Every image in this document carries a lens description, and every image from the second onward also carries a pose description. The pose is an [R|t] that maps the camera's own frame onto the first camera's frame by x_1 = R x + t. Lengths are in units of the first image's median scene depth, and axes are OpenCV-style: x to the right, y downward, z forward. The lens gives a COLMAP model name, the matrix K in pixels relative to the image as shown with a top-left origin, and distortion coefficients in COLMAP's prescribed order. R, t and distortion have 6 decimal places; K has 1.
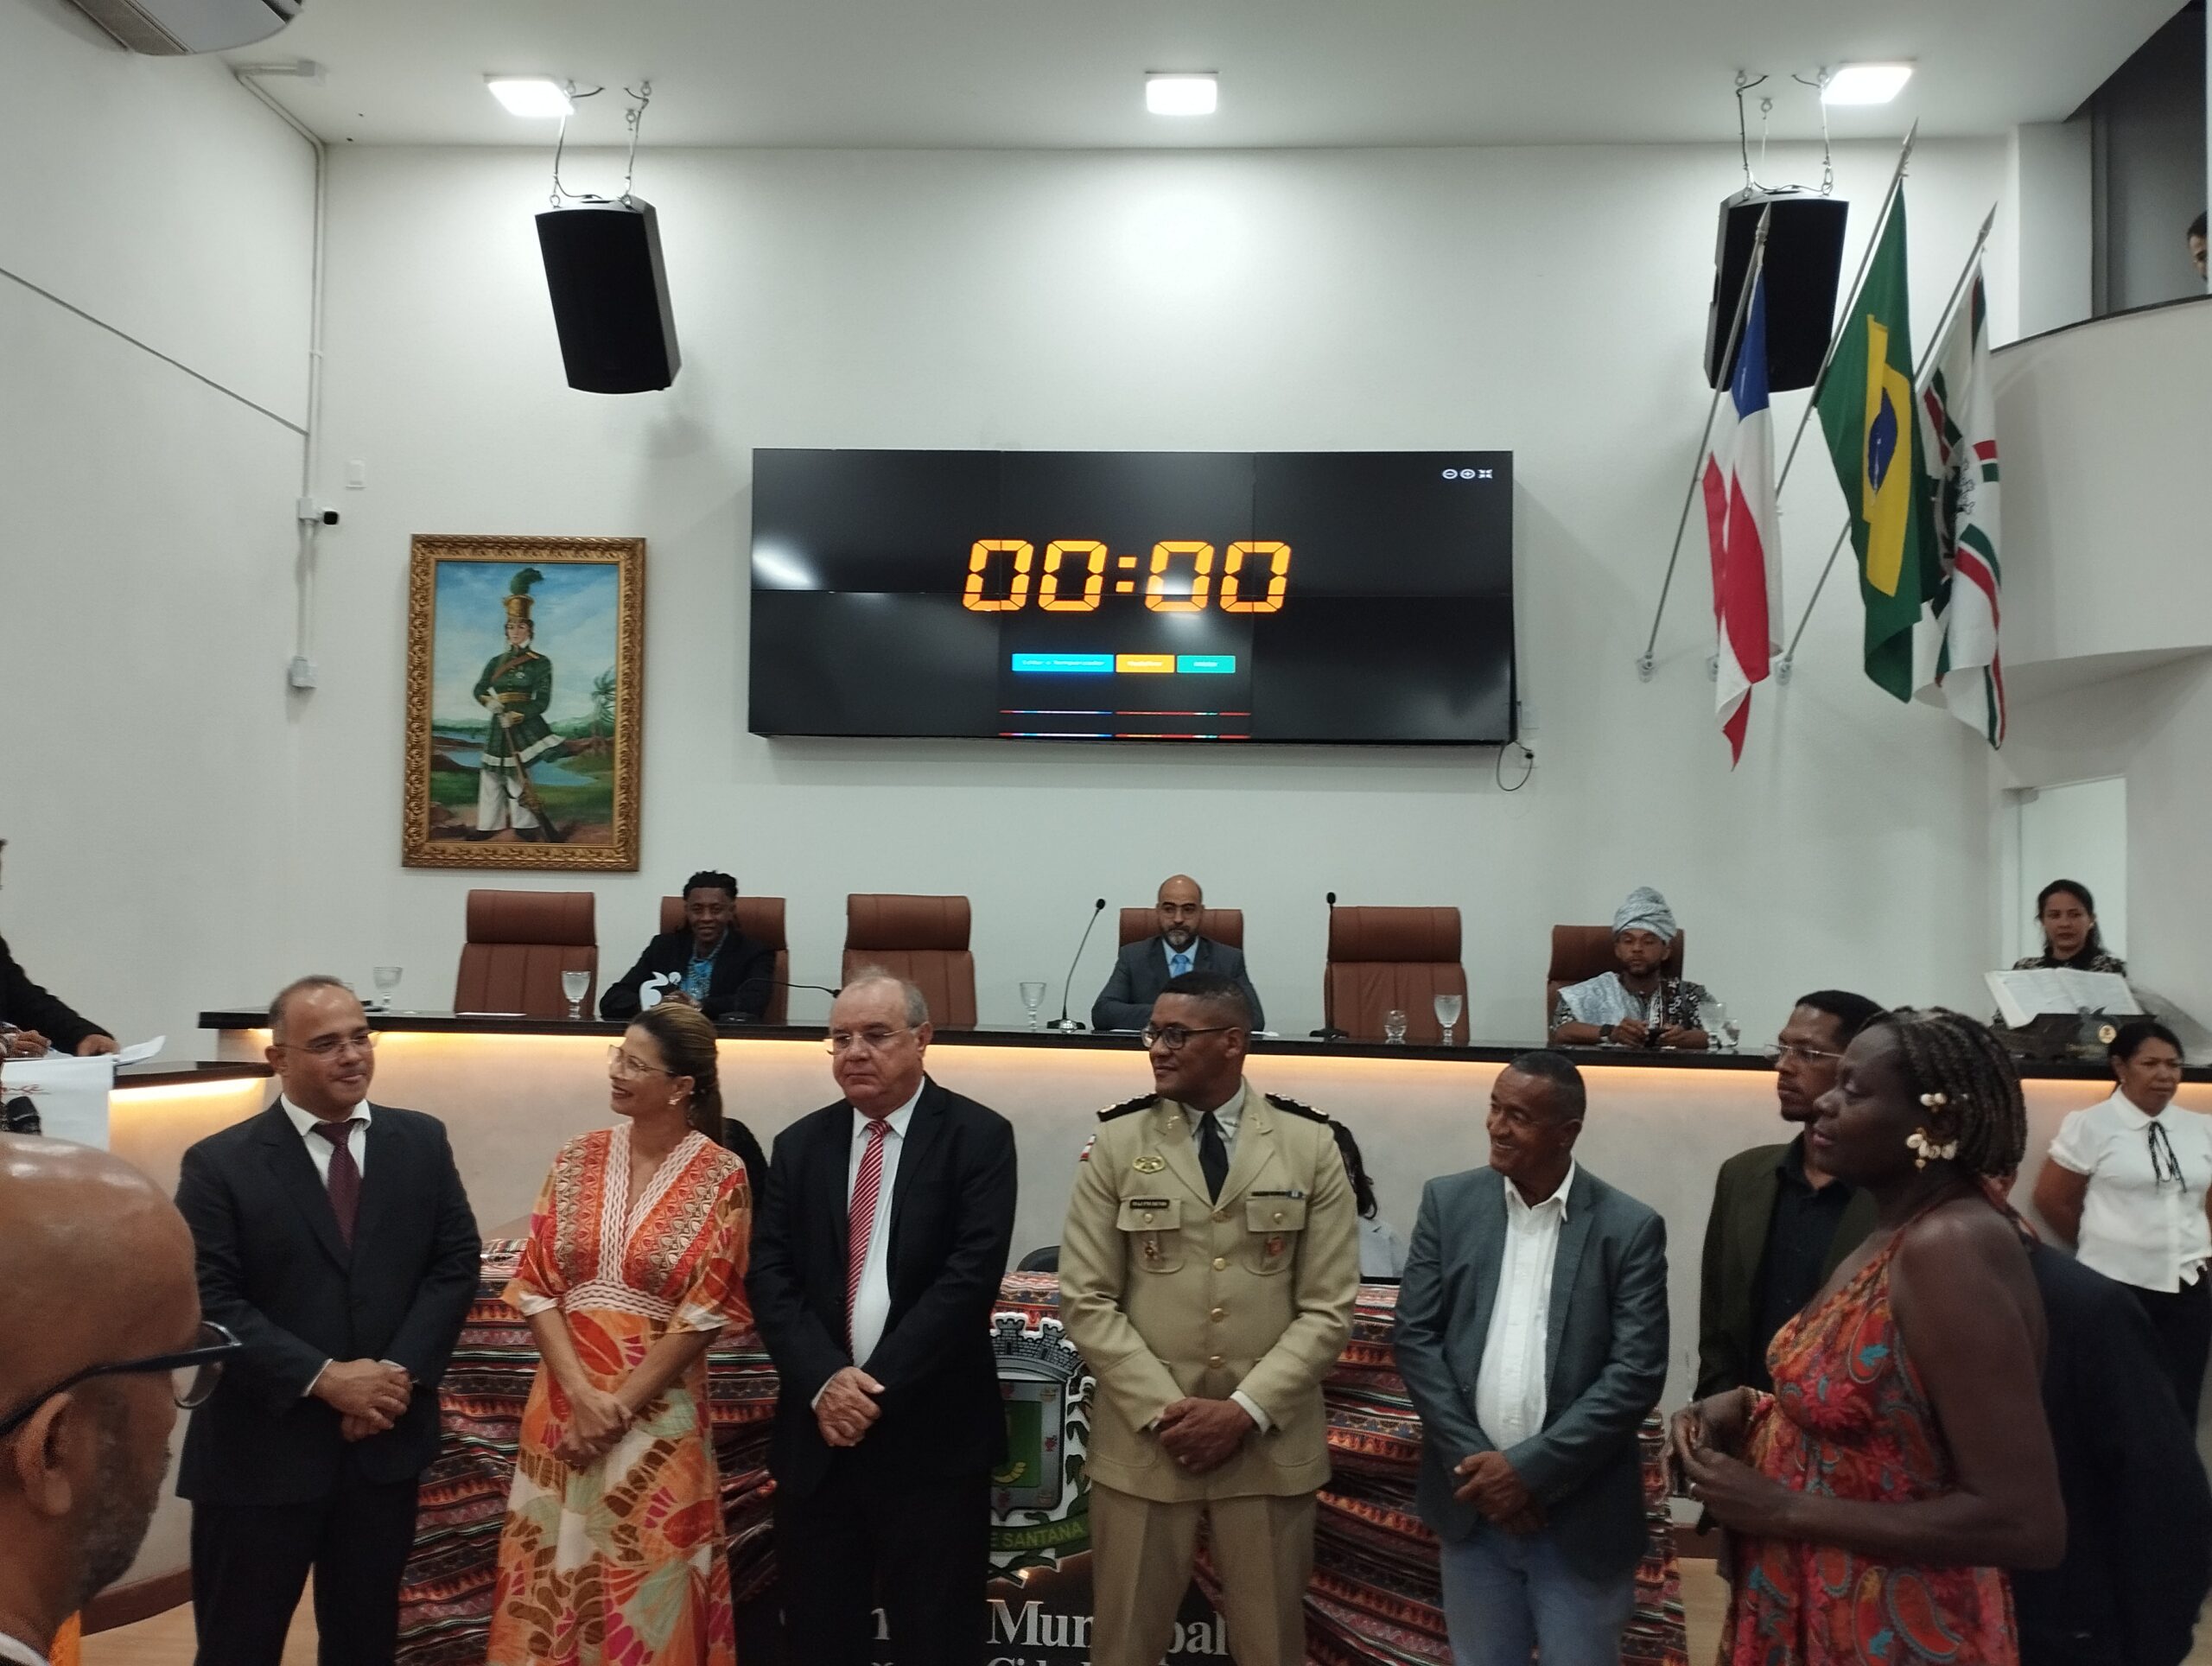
lens RADIAL K [[1746.6, 0, 1106.4], [0, 1746.6, 834.6], [0, 0, 1]] dist [-0.005101, -0.008150]
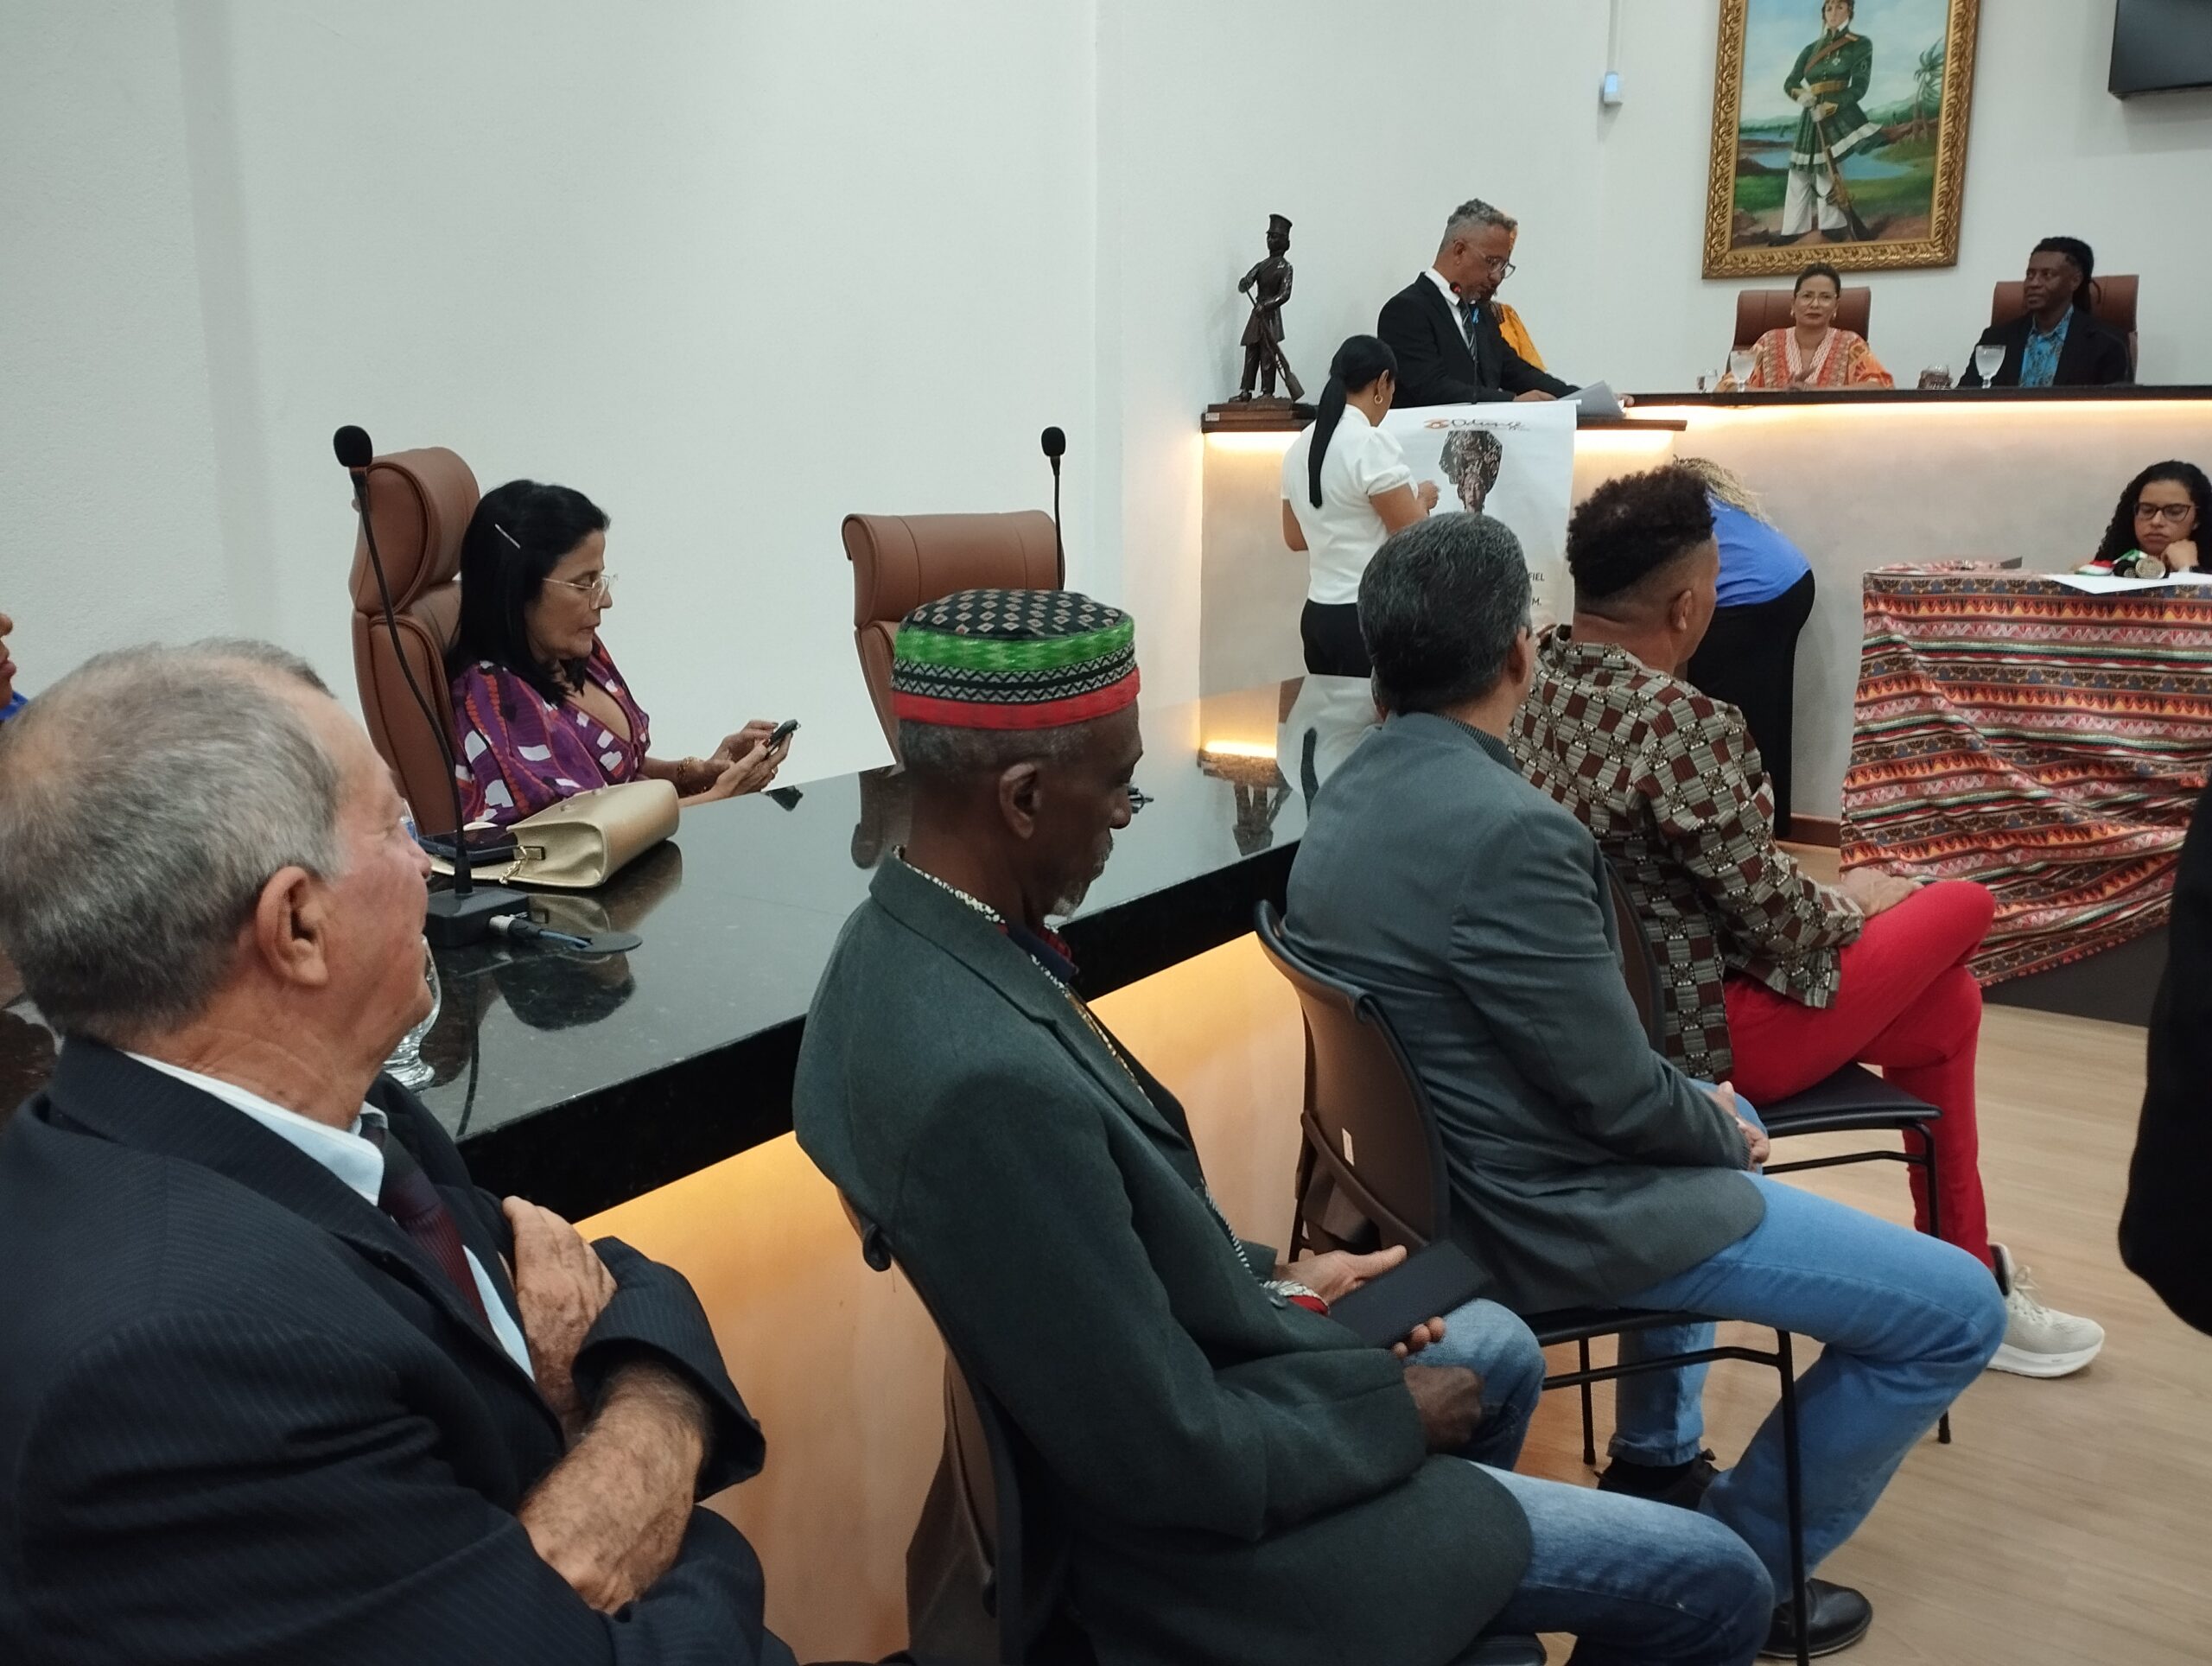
lens RADIAL K [[1746.6, 0, 1105.9], [0, 1746.6, 833.2], [0, 0, 1]] dist [-0.005101, -0.008150]
pose [[0.834082, 0.098406, -0.542792, -0.108349], [0.047638, 0.967435, 0.248595, 0.062618], [0.549579, -0.233206, 0.802233, -0.091941]]
